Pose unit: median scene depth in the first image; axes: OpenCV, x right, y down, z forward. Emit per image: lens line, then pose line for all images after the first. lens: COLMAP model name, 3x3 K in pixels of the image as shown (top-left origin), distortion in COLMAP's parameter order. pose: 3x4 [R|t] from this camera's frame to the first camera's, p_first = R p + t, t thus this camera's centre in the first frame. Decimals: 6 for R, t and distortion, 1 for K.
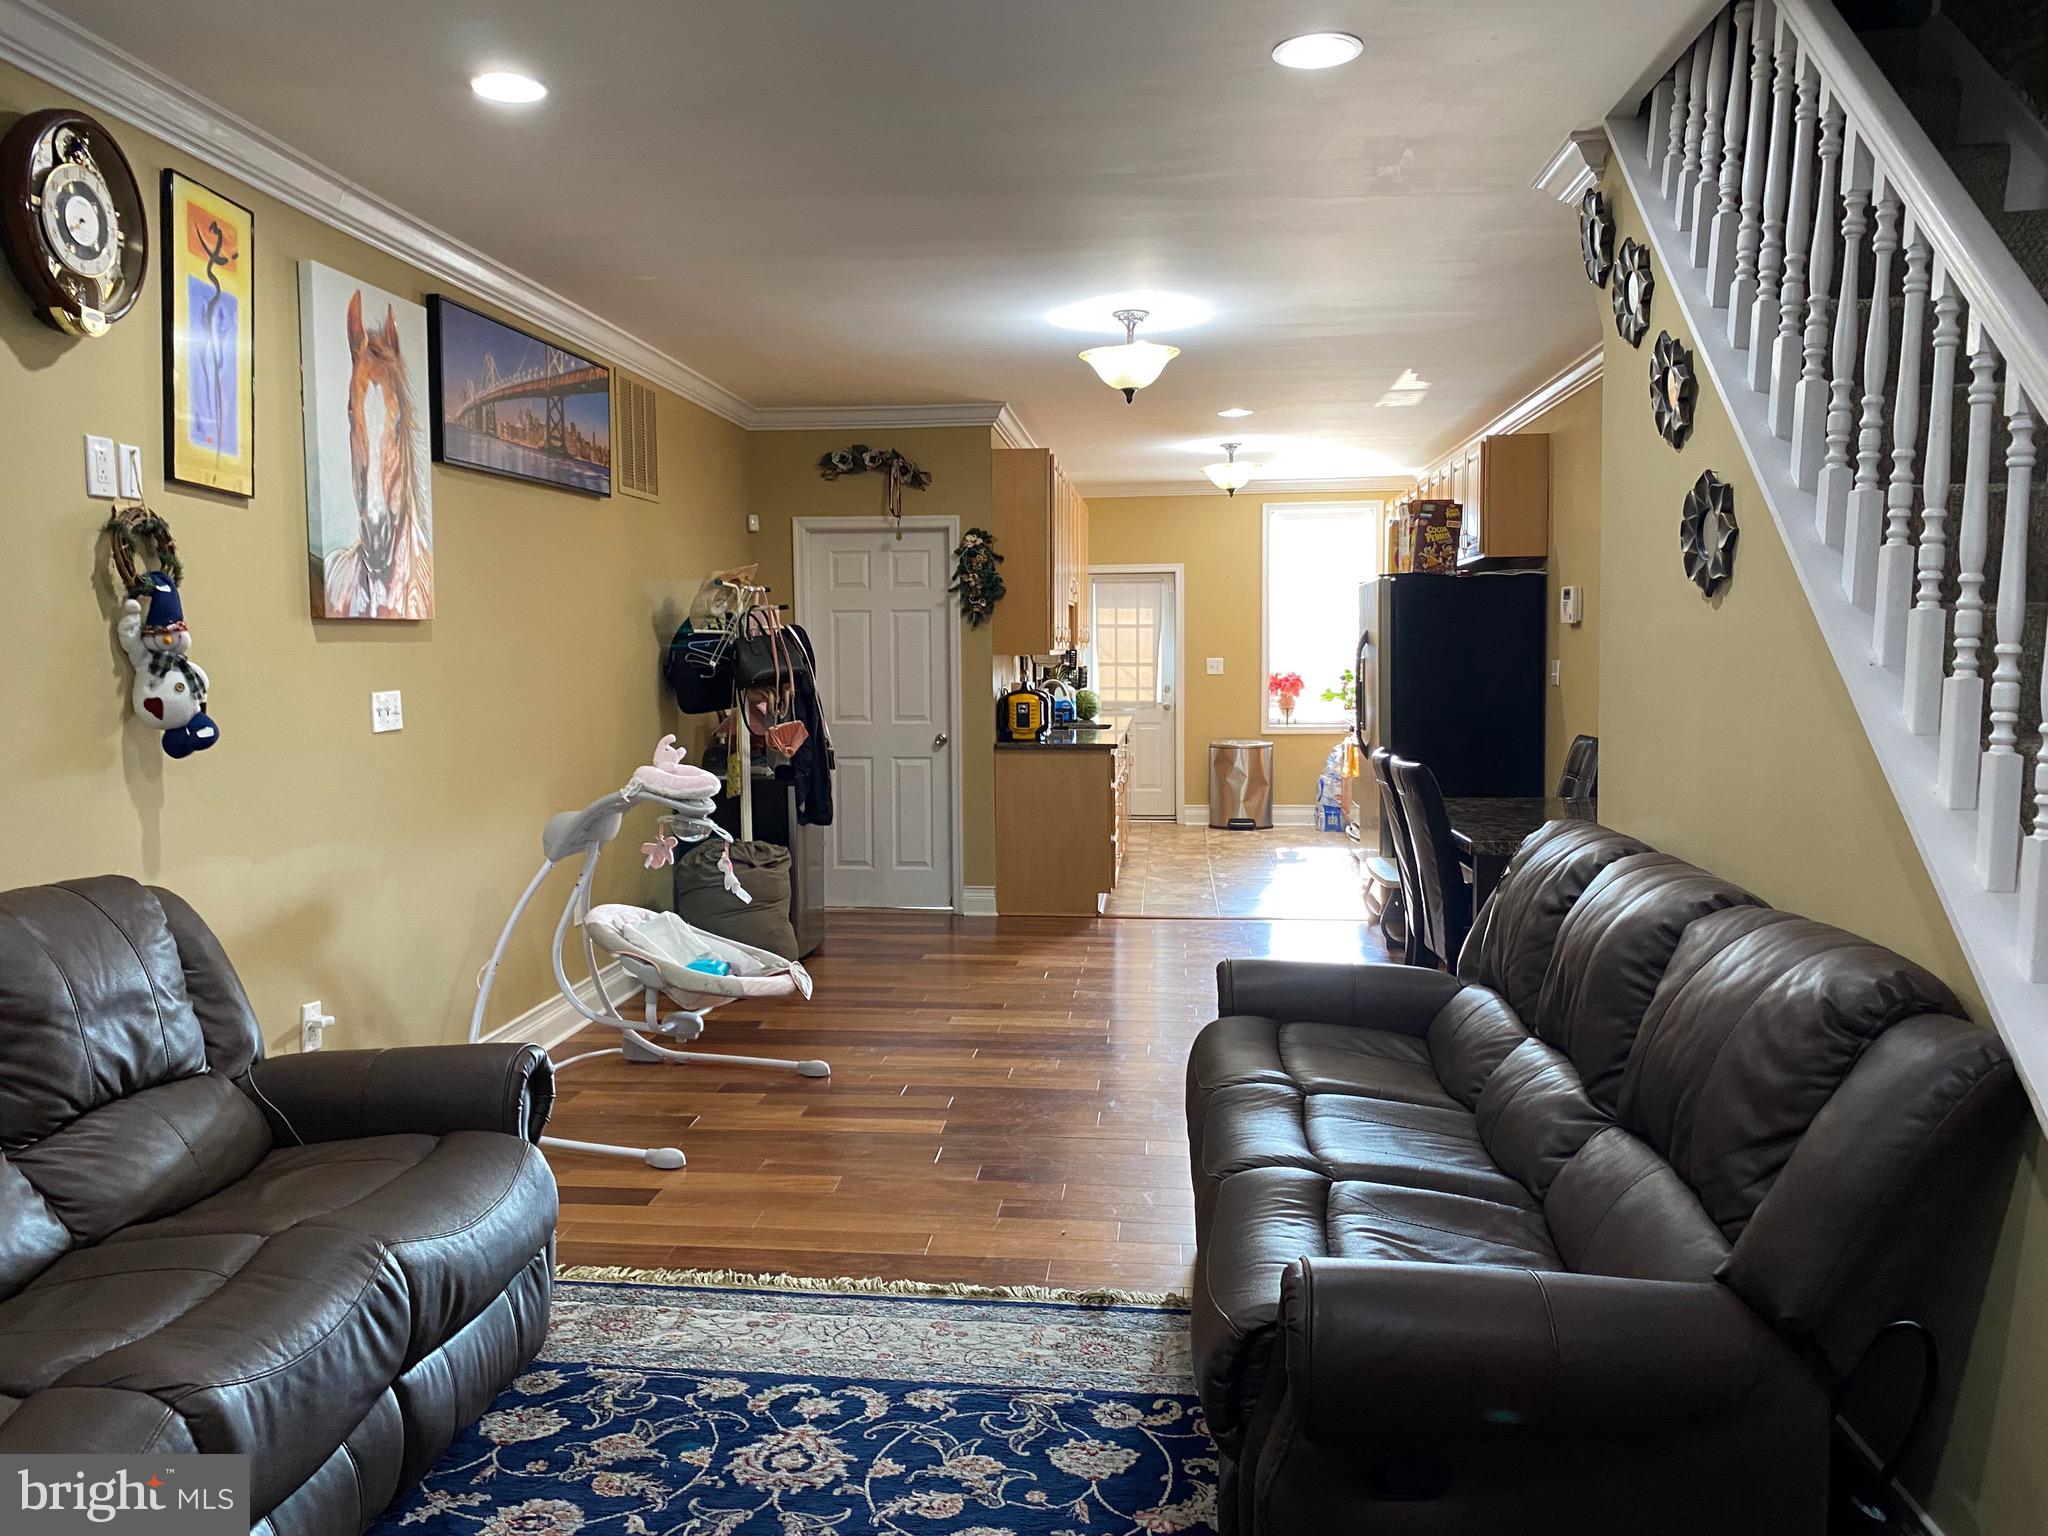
lens RADIAL K [[1549.6, 0, 1008.1], [0, 1549.6, 747.4], [0, 0, 1]] dist [0.008369, -0.013942]
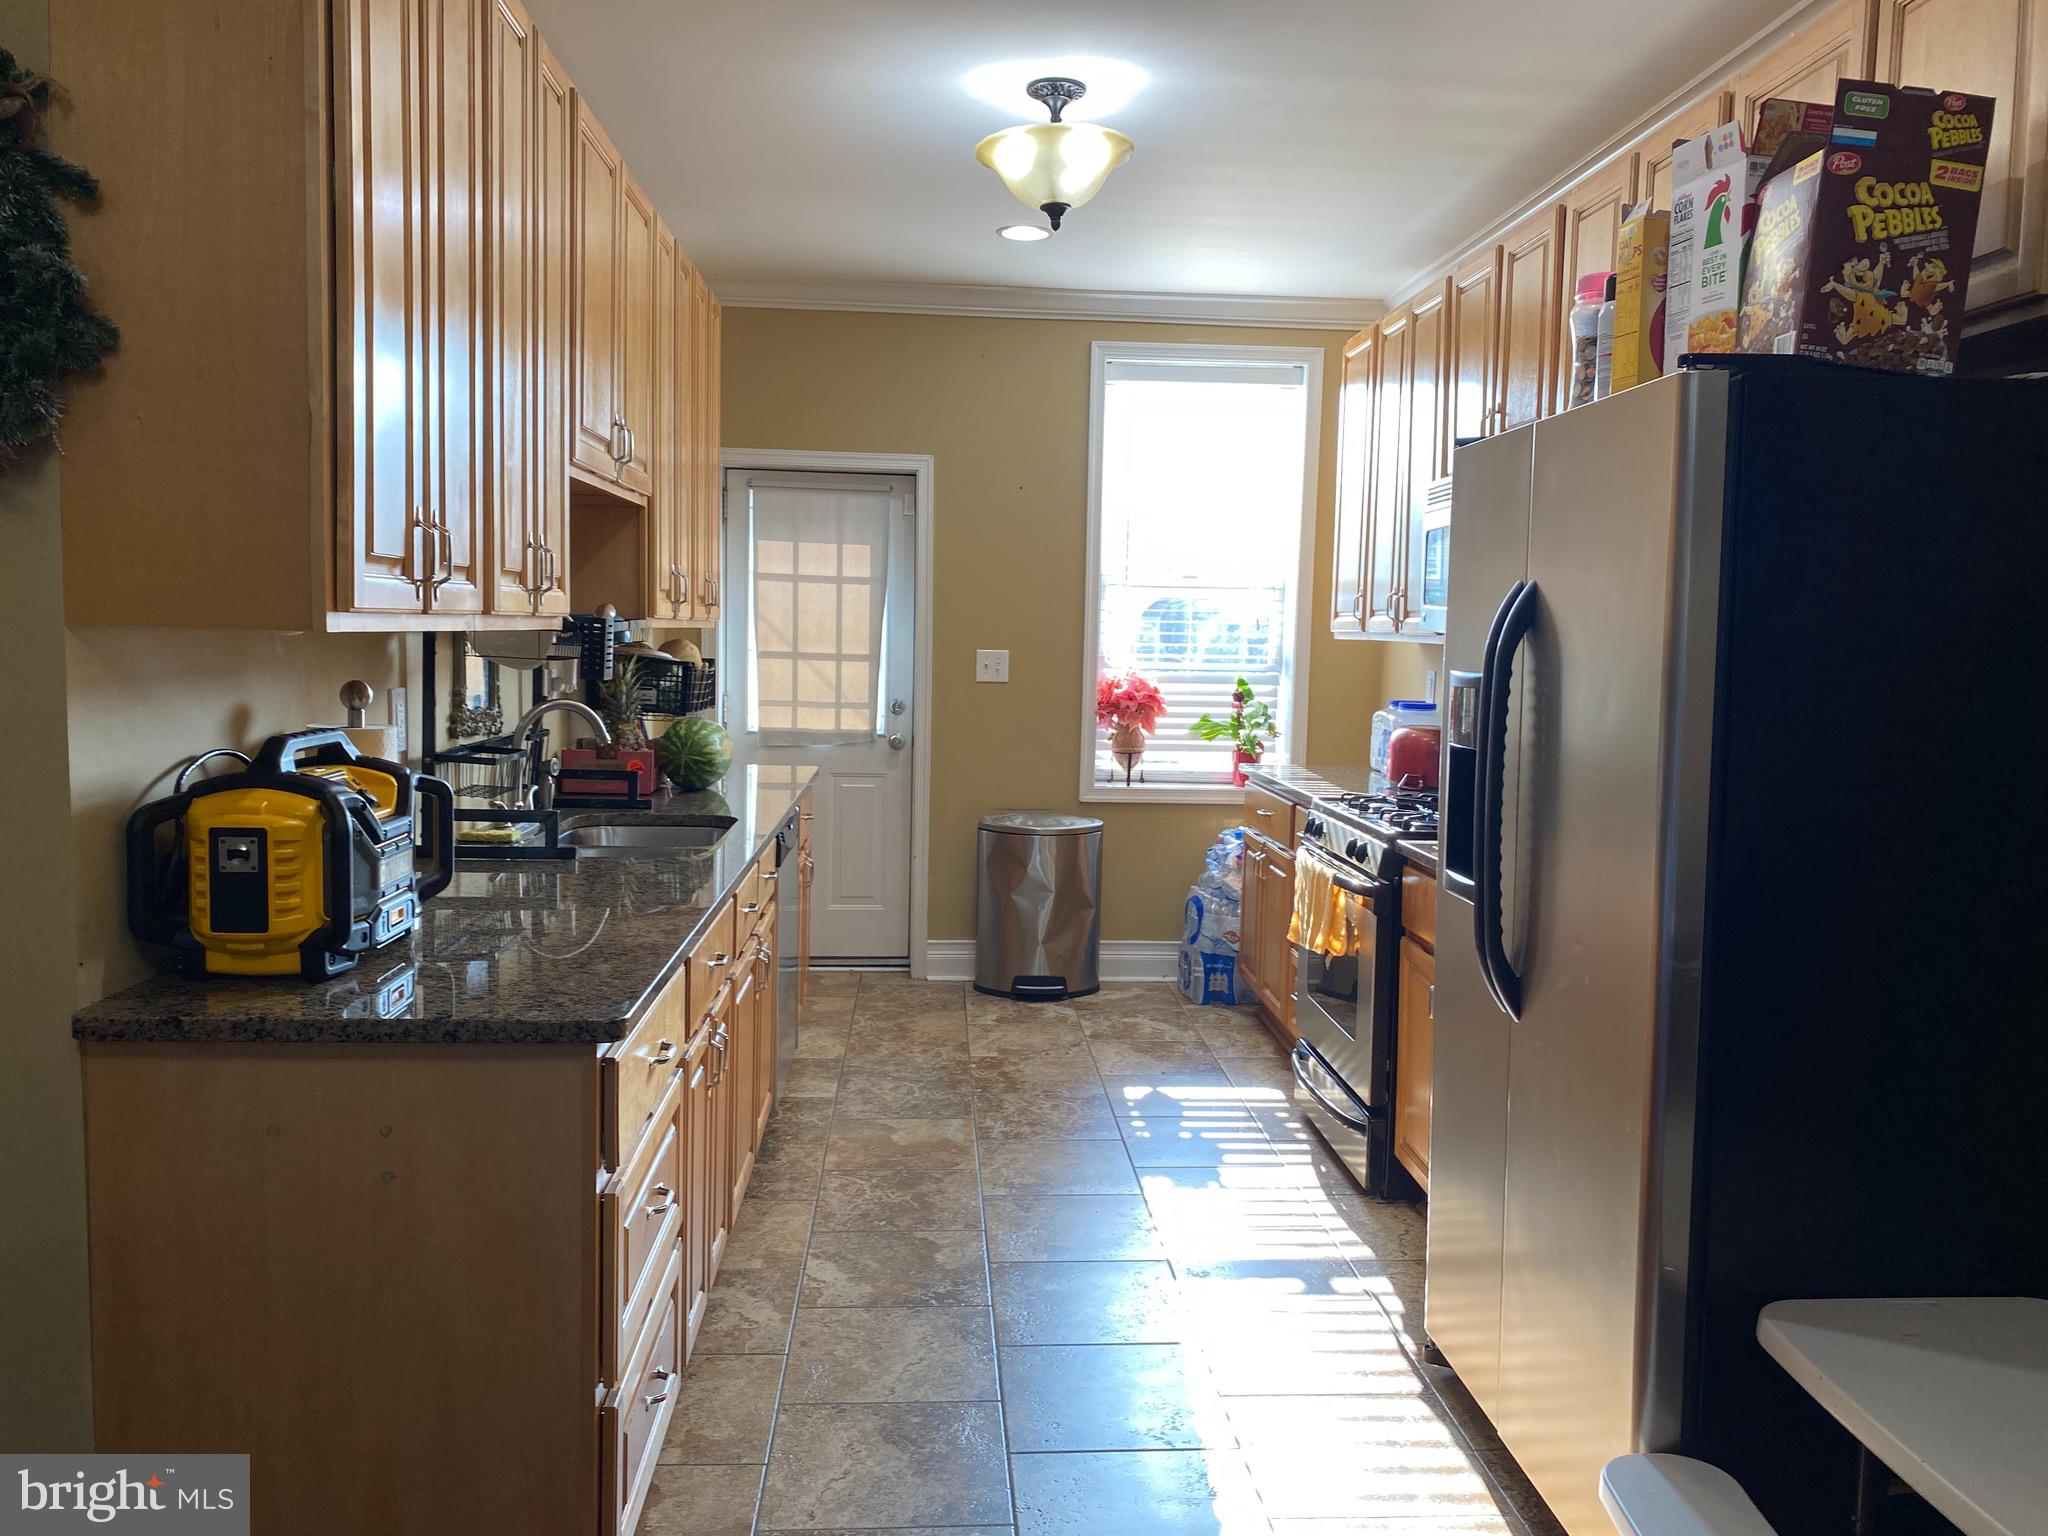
lens RADIAL K [[1549.6, 0, 1014.5], [0, 1549.6, 771.0], [0, 0, 1]] dist [0.008369, -0.013942]
pose [[0.986835, 0.017284, 0.160802, 0.061102], [-0.021748, 0.999424, 0.026045, -0.031831], [-0.160259, -0.029200, 0.986643, 0.506130]]
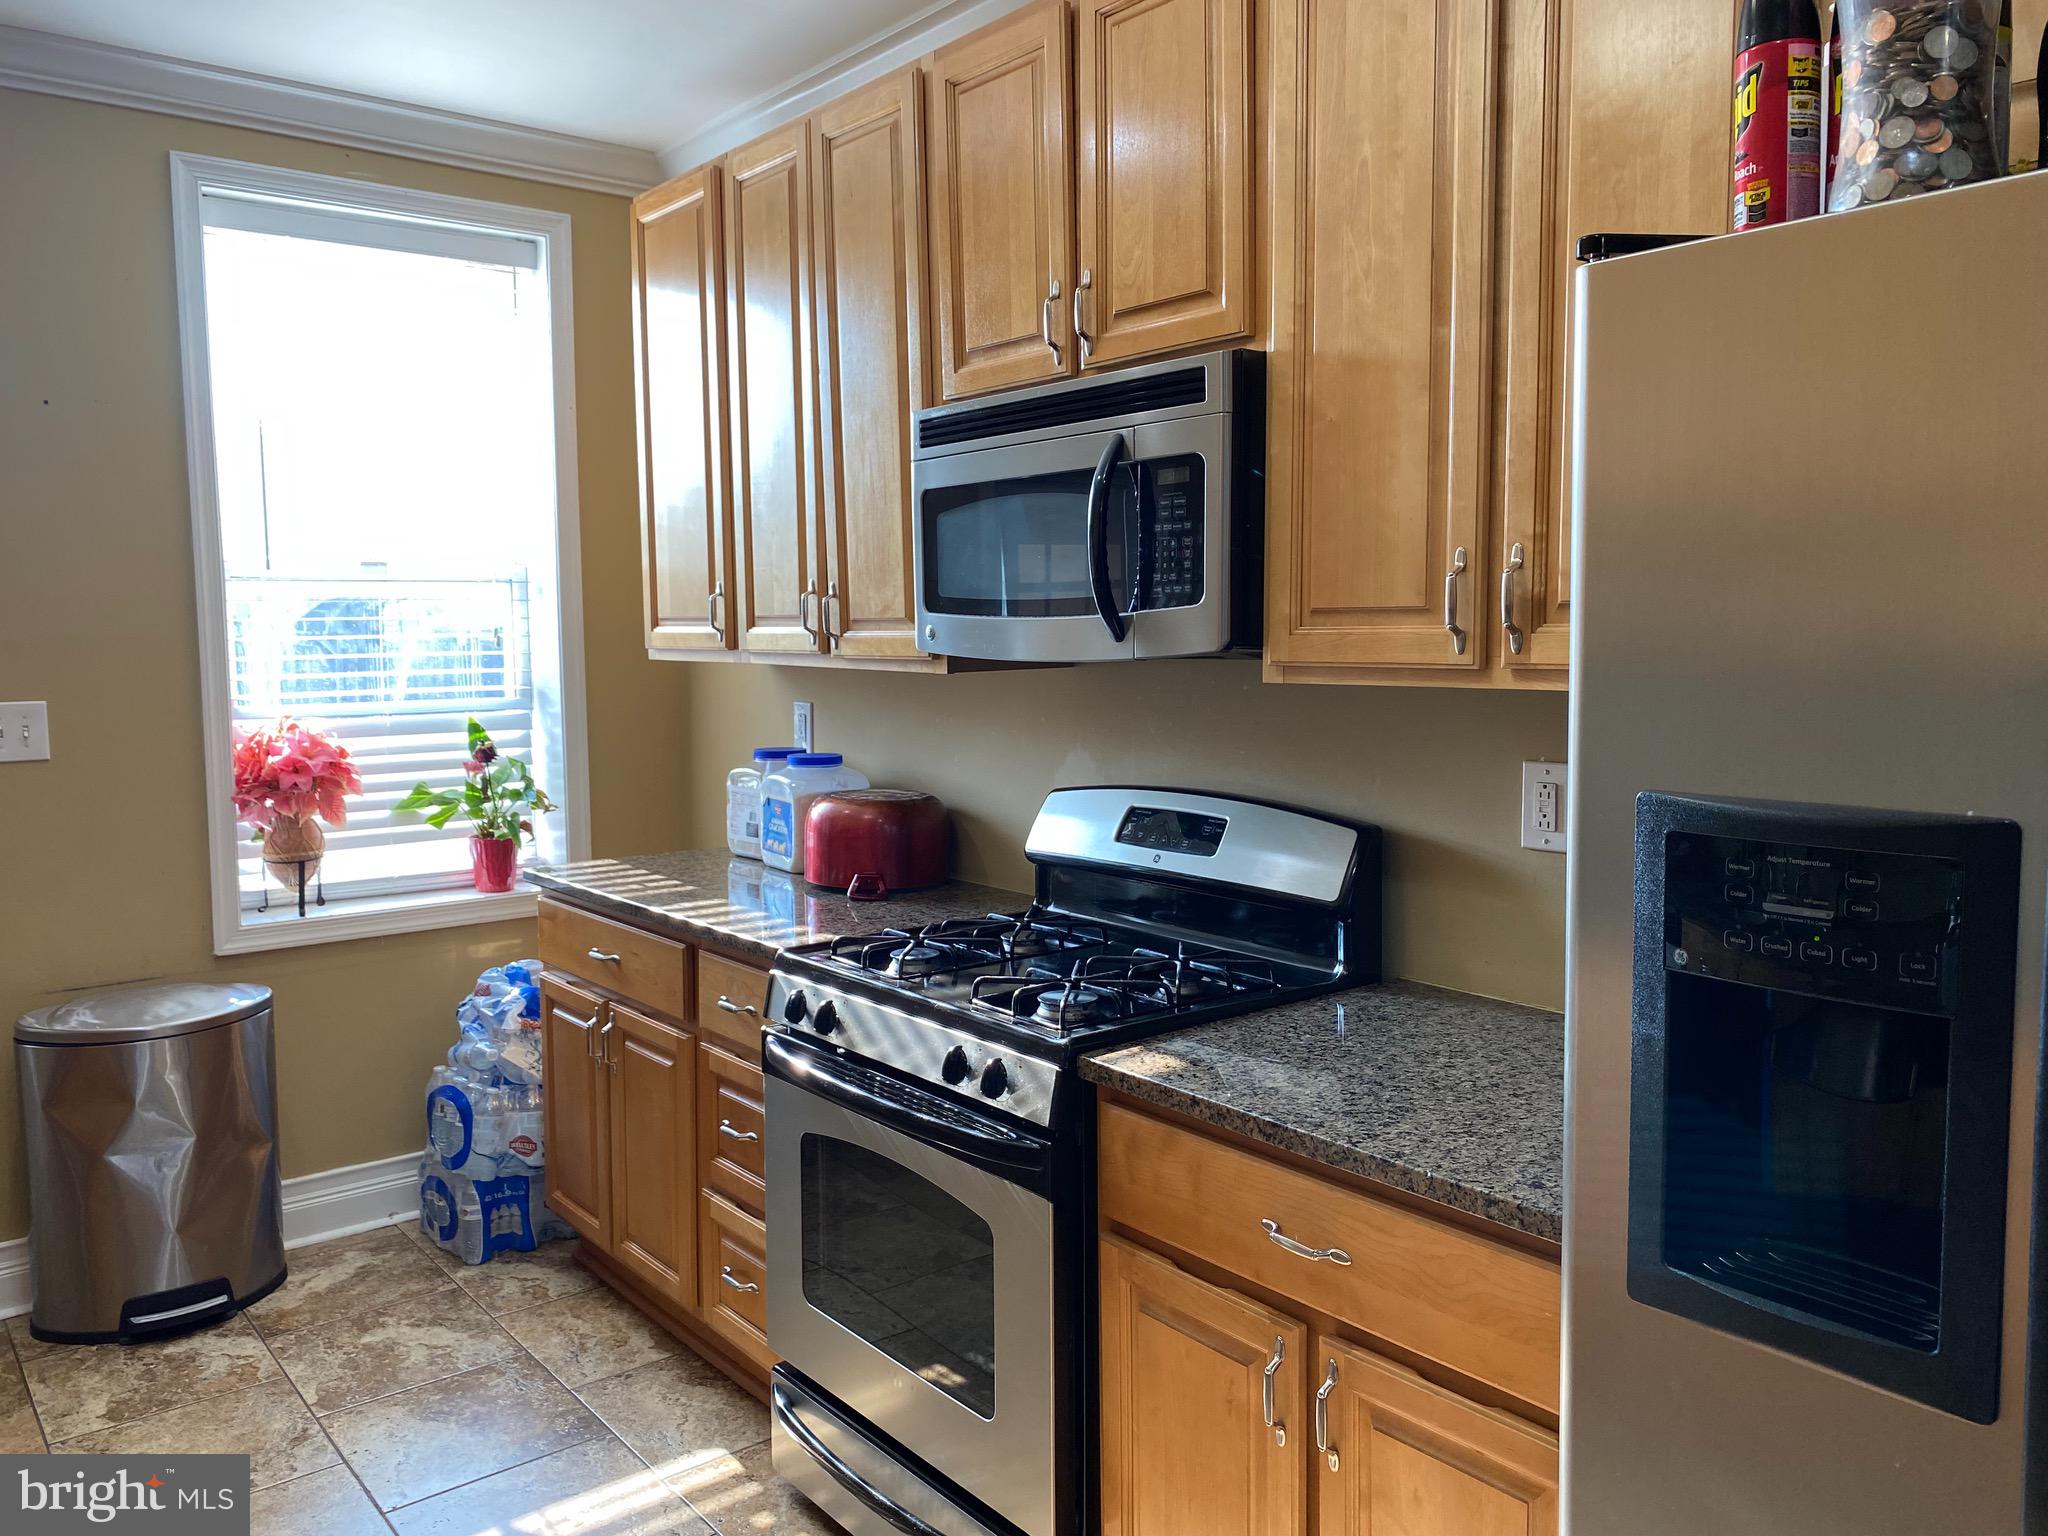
lens RADIAL K [[1549.6, 0, 1027.6], [0, 1549.6, 764.6], [0, 0, 1]] dist [0.008369, -0.013942]
pose [[0.705031, -0.053337, 0.707168, 0.067195], [0.039999, 0.998571, 0.035437, -0.049161], [-0.708047, 0.003302, 0.706157, 0.690518]]
